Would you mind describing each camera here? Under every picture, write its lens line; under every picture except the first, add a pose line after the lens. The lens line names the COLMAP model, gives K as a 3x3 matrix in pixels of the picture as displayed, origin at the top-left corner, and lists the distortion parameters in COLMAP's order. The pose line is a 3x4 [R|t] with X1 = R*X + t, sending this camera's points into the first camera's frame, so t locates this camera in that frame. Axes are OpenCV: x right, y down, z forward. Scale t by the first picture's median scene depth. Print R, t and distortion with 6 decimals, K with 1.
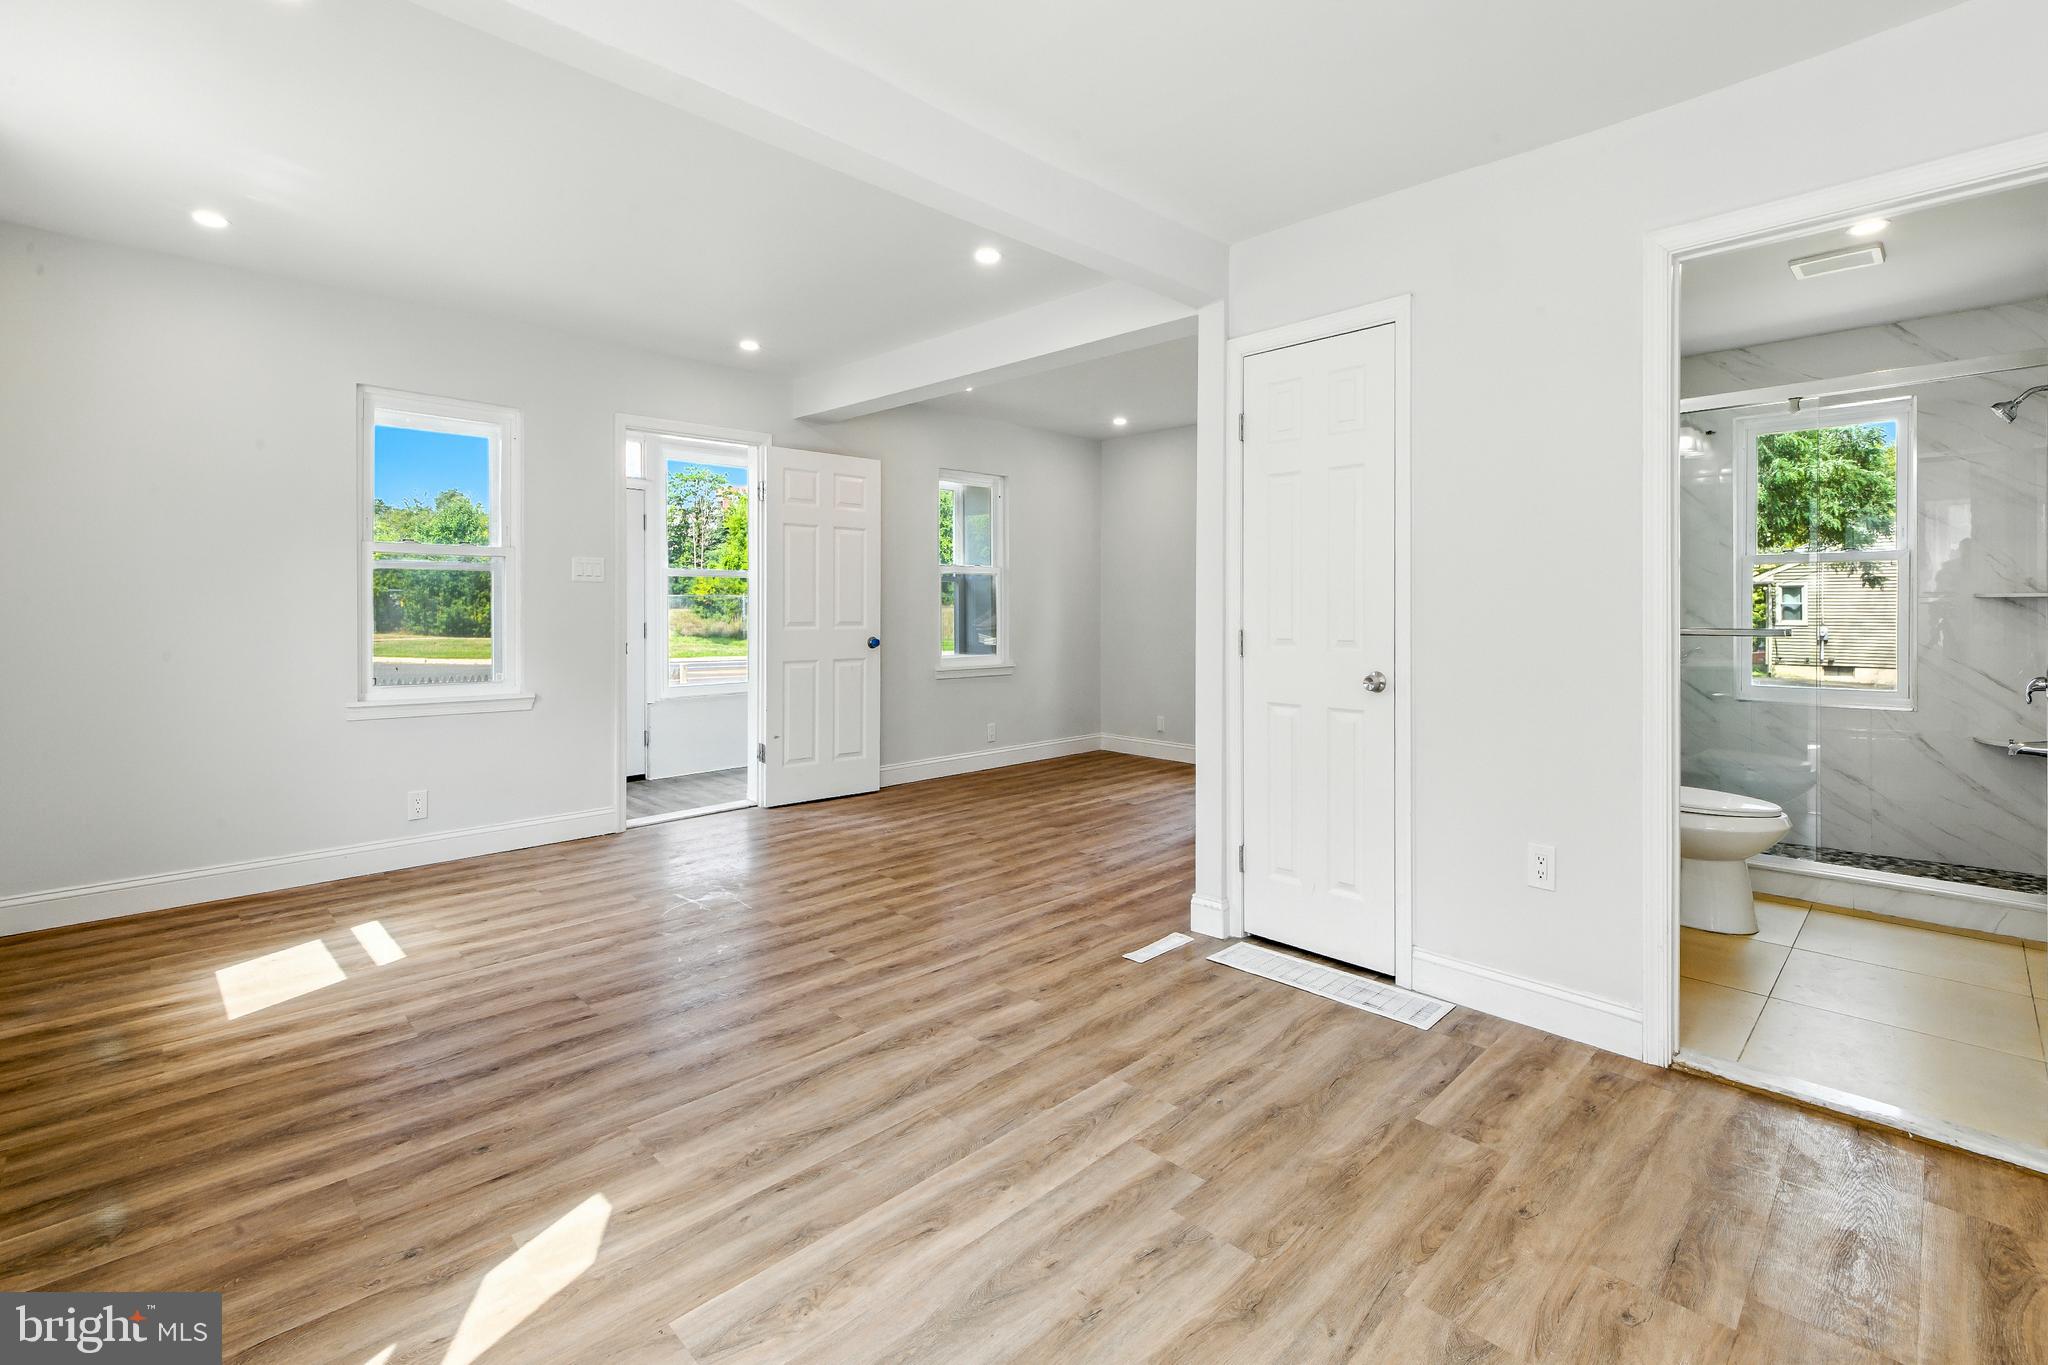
lens RADIAL K [[894.1, 0, 1010.4], [0, 894.1, 608.0], [0, 0, 1]] dist [0.024169, 0.000156]
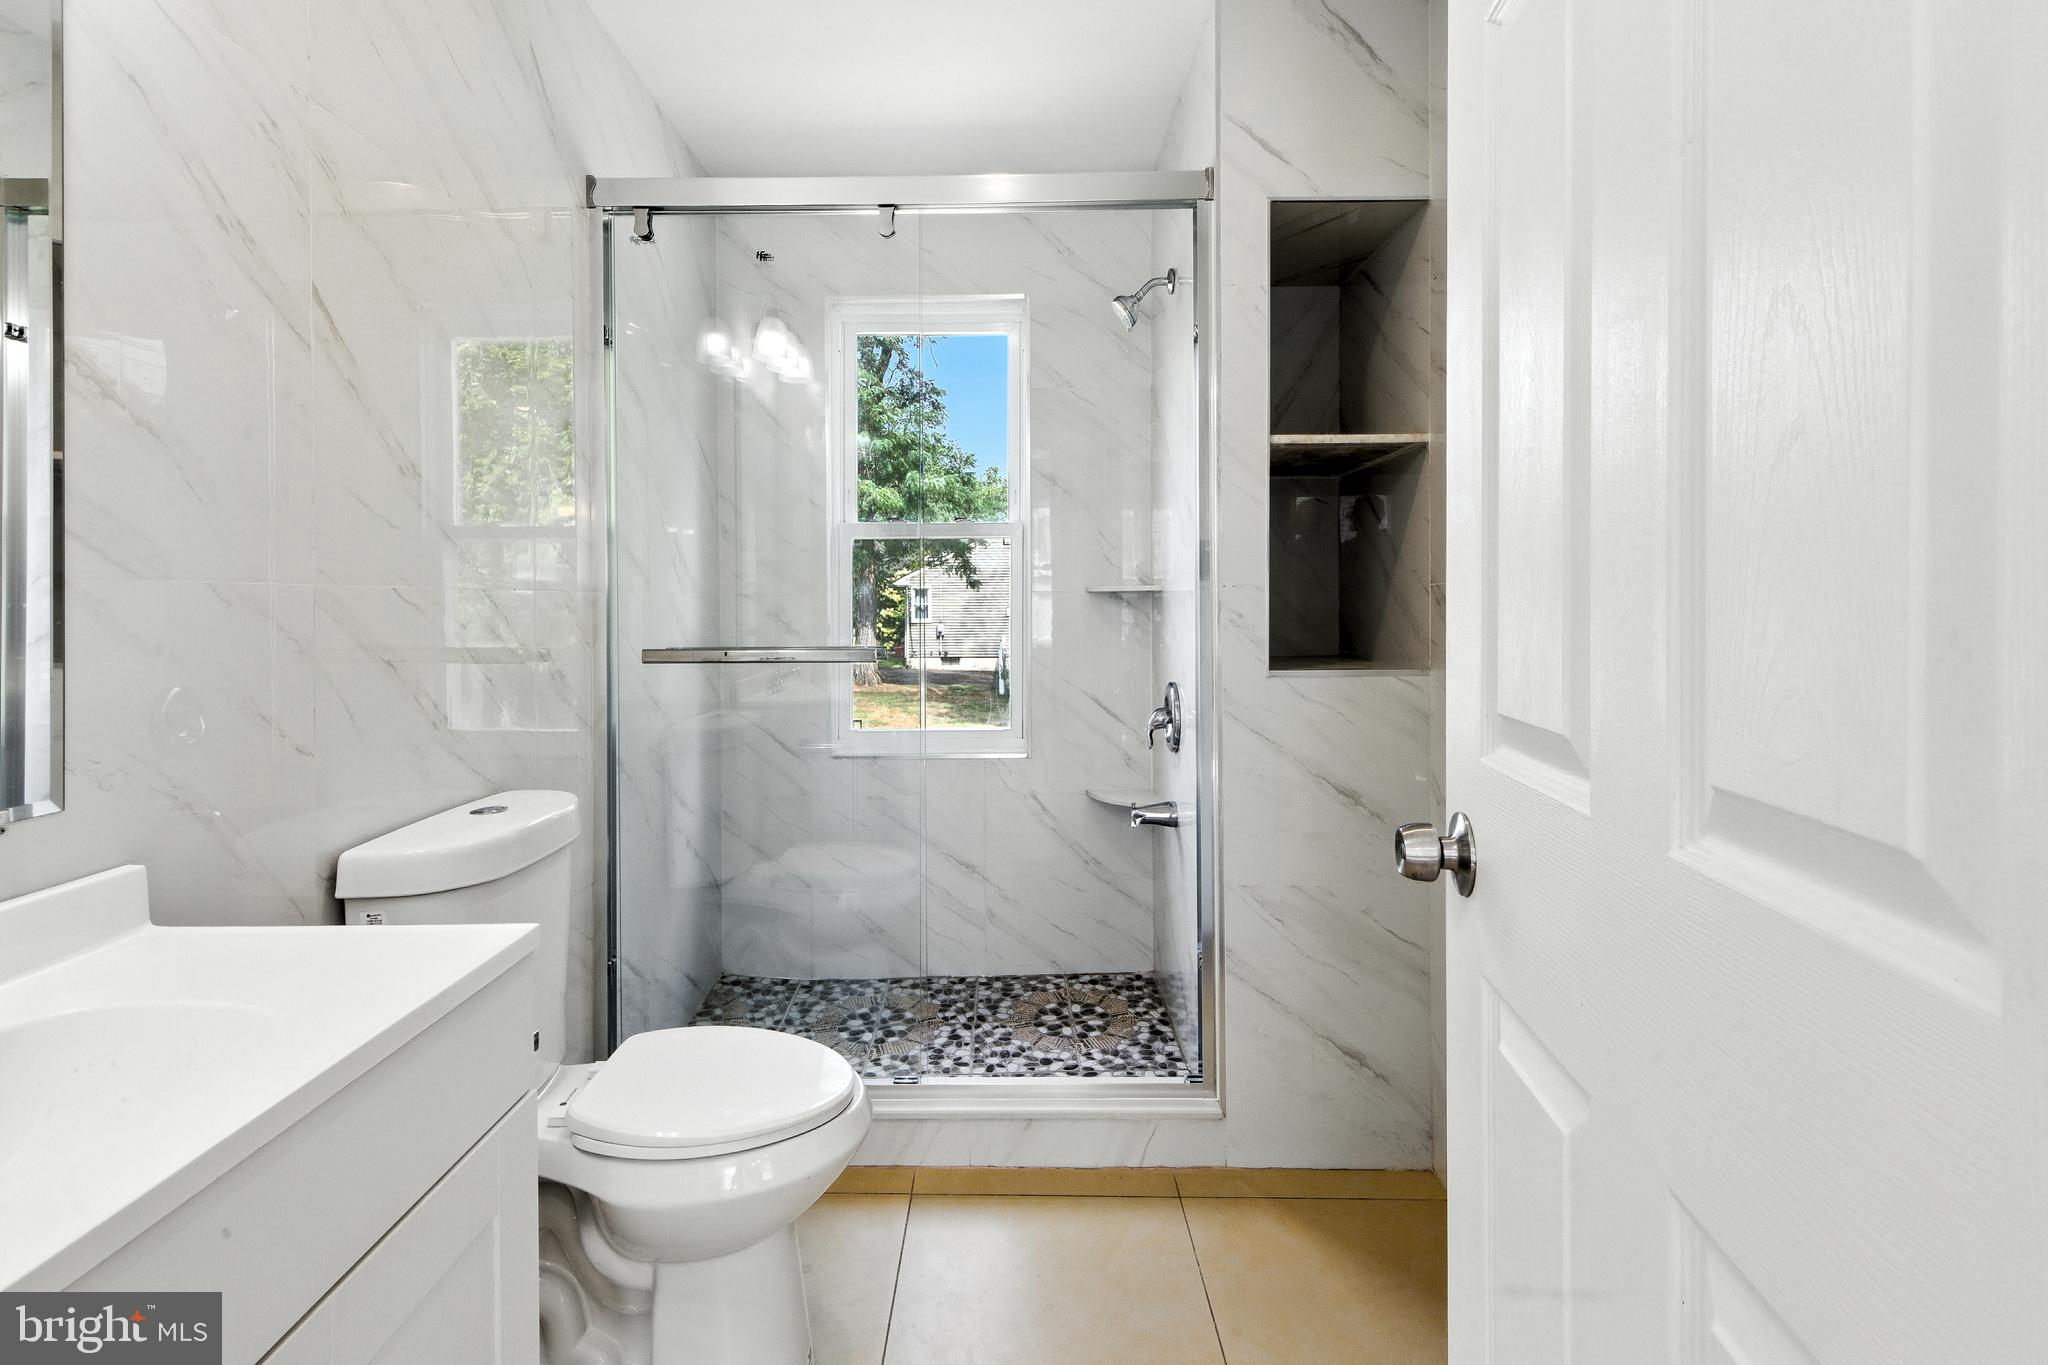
lens RADIAL K [[894.1, 0, 1010.4], [0, 894.1, 608.0], [0, 0, 1]] dist [0.024169, 0.000156]
pose [[0.693934, -0.000882, 0.720038, 0.148313], [0.001371, 0.999999, -0.000095, 0.000375], [-0.720038, 0.001053, 0.693934, 0.162774]]
